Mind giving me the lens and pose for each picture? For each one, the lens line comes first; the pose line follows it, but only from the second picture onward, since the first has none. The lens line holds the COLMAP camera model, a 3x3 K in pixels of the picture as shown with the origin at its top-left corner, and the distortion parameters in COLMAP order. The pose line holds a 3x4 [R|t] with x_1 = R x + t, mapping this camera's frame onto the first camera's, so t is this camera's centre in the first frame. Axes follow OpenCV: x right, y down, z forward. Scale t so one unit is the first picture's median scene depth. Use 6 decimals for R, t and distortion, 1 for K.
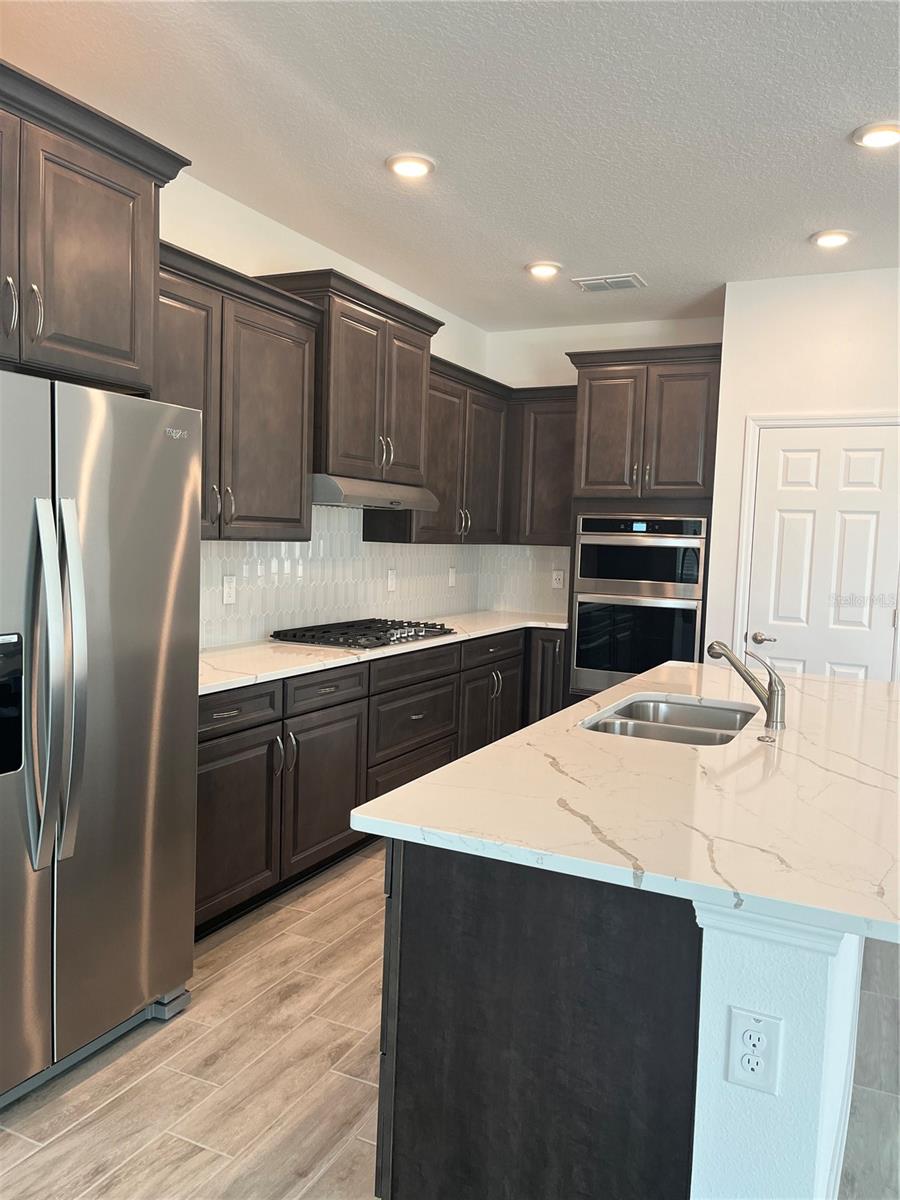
lens RADIAL K [[913.5, 0, 465.9], [0, 913.5, 607.7], [0, 0, 1]] dist [0.077323, -0.108007]
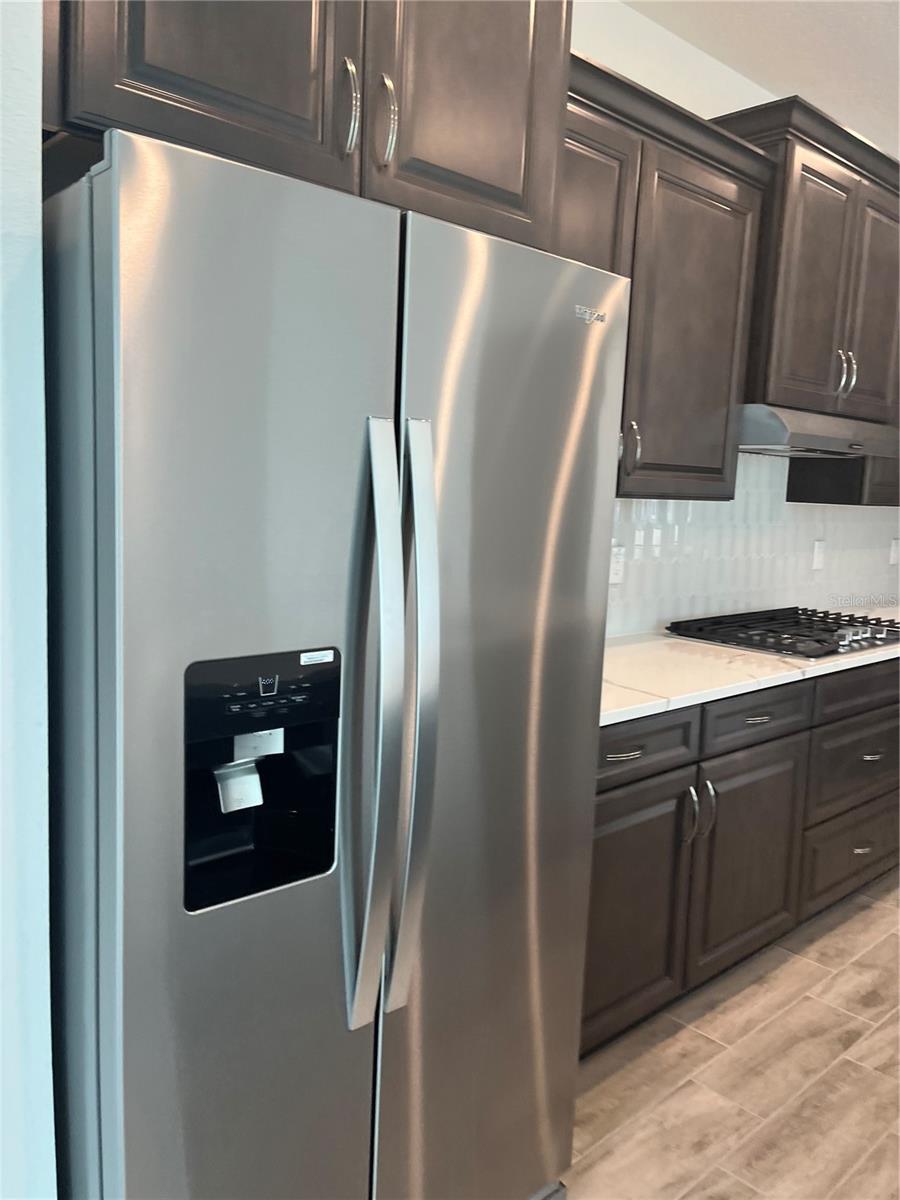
lens RADIAL K [[915.5, 0, 458.6], [0, 915.5, 600.5], [0, 0, 1]] dist [0.068591, -0.094064]
pose [[0.930924, 0.053158, -0.361323, -0.118170], [-0.040776, 0.998293, 0.041812, -0.018222], [0.362929, -0.024190, 0.931503, 0.285745]]
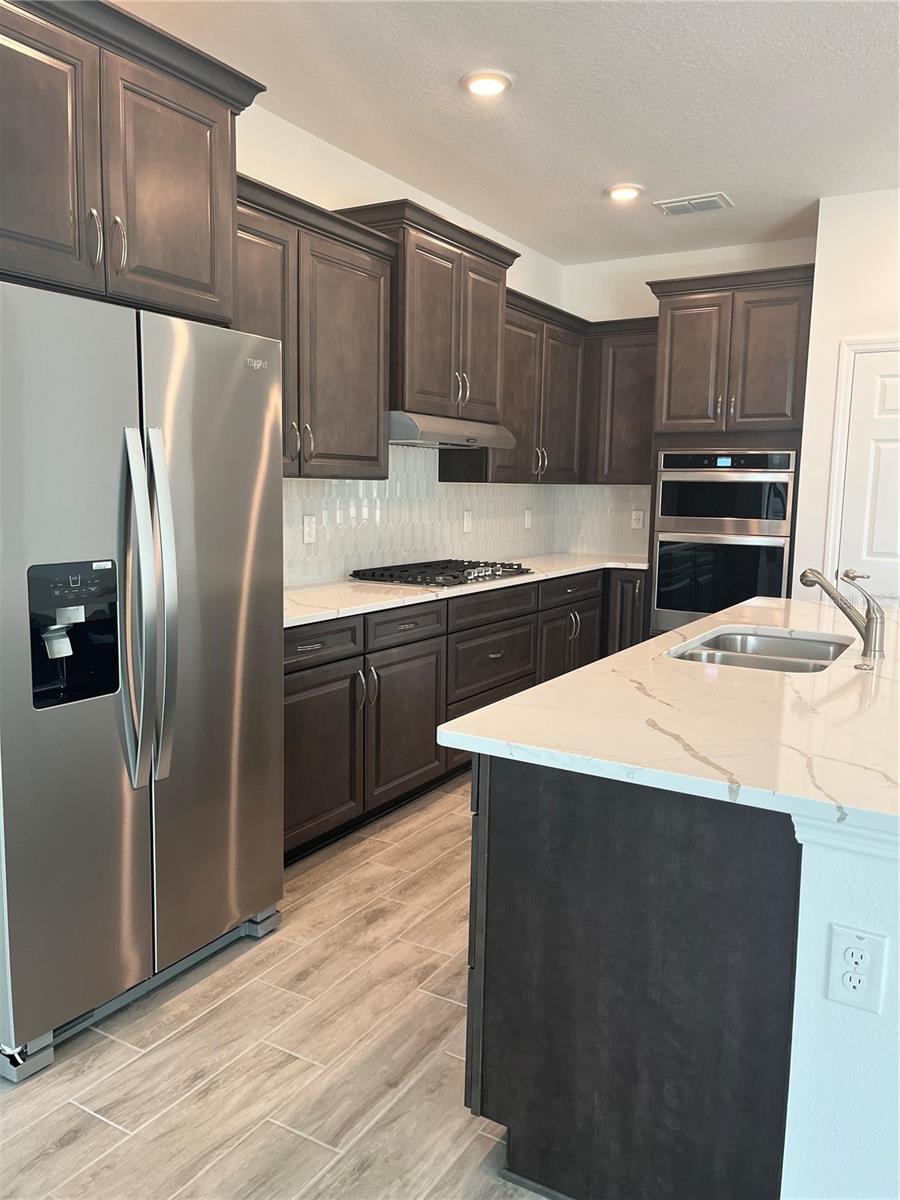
lens RADIAL K [[915.5, 0, 458.6], [0, 915.5, 600.5], [0, 0, 1]] dist [0.068591, -0.094064]
pose [[0.996105, -0.005660, -0.087991, -0.006117], [0.009502, 0.999017, 0.043306, 0.018743], [0.087659, -0.043973, 0.995179, 0.006174]]
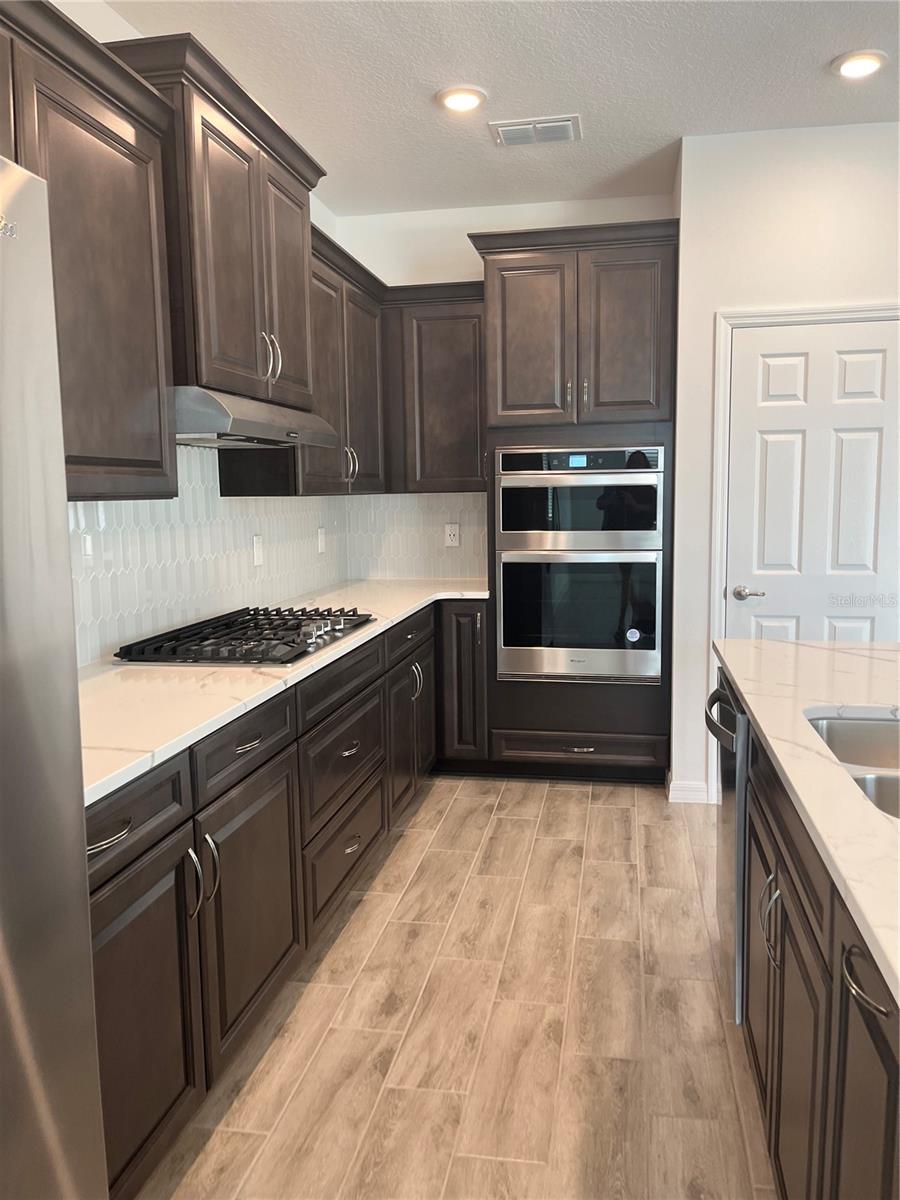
lens RADIAL K [[907.7, 0, 460.3], [0, 907.7, 592.6], [0, 0, 1]] dist [0.055585, -0.069247]
pose [[0.963955, -0.076730, 0.254761, -0.165025], [0.067591, 0.996722, 0.044449, -0.026492], [-0.257337, -0.025627, 0.965982, 0.400548]]
